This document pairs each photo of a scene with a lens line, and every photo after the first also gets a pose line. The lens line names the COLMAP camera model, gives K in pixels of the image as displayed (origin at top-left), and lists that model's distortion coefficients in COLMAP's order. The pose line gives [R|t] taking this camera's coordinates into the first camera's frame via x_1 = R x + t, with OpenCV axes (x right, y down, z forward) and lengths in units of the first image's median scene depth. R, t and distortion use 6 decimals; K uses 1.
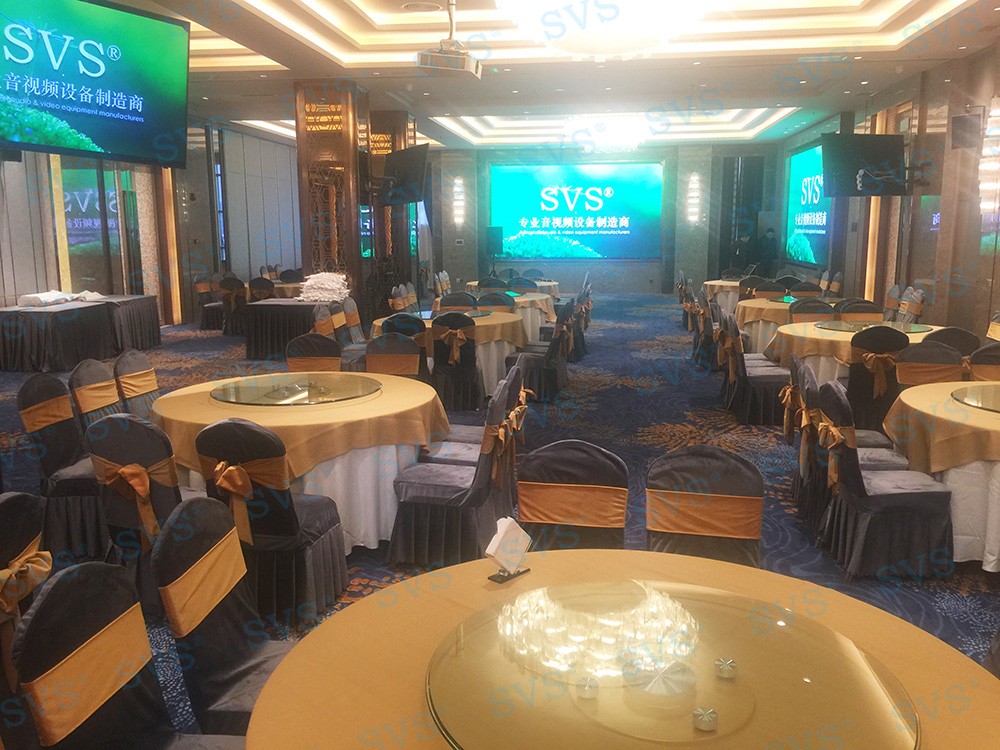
lens RADIAL K [[858.3, 0, 499.2], [0, 858.3, 369.0], [0, 0, 1]] dist [0.064097, -0.099152]
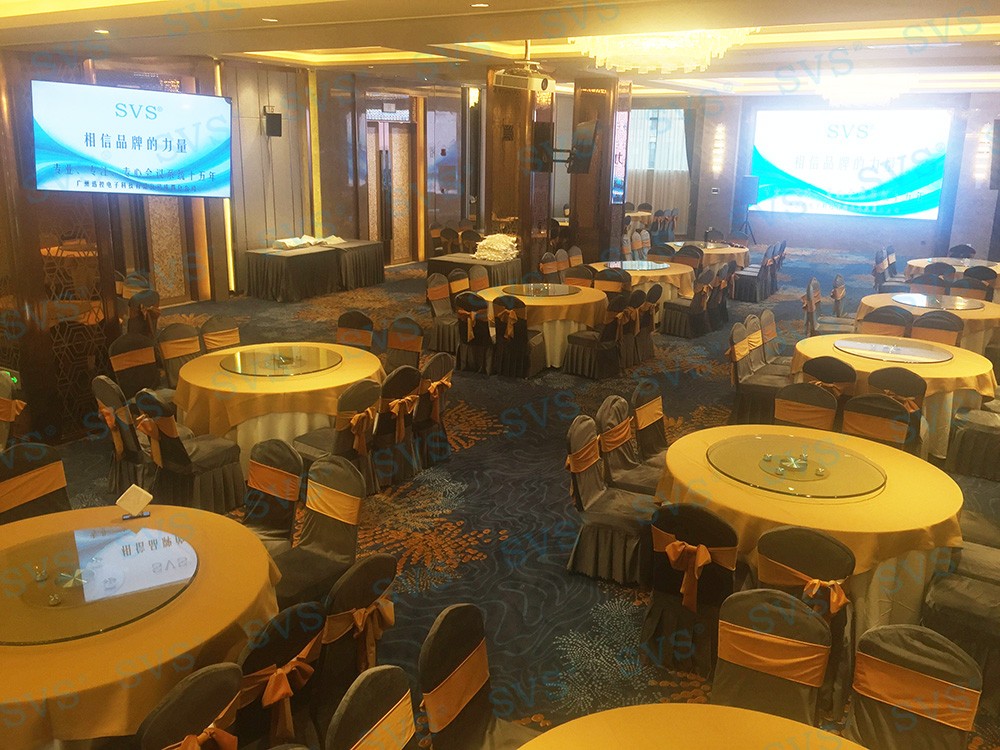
lens RADIAL K [[858.3, 0, 499.2], [0, 858.3, 369.0], [0, 0, 1]] dist [0.064097, -0.099152]
pose [[0.909651, 0.125534, -0.395949, 0.266954], [-0.086771, 0.989637, 0.114413, -0.063927], [0.406208, -0.069719, 0.911117, -0.055783]]
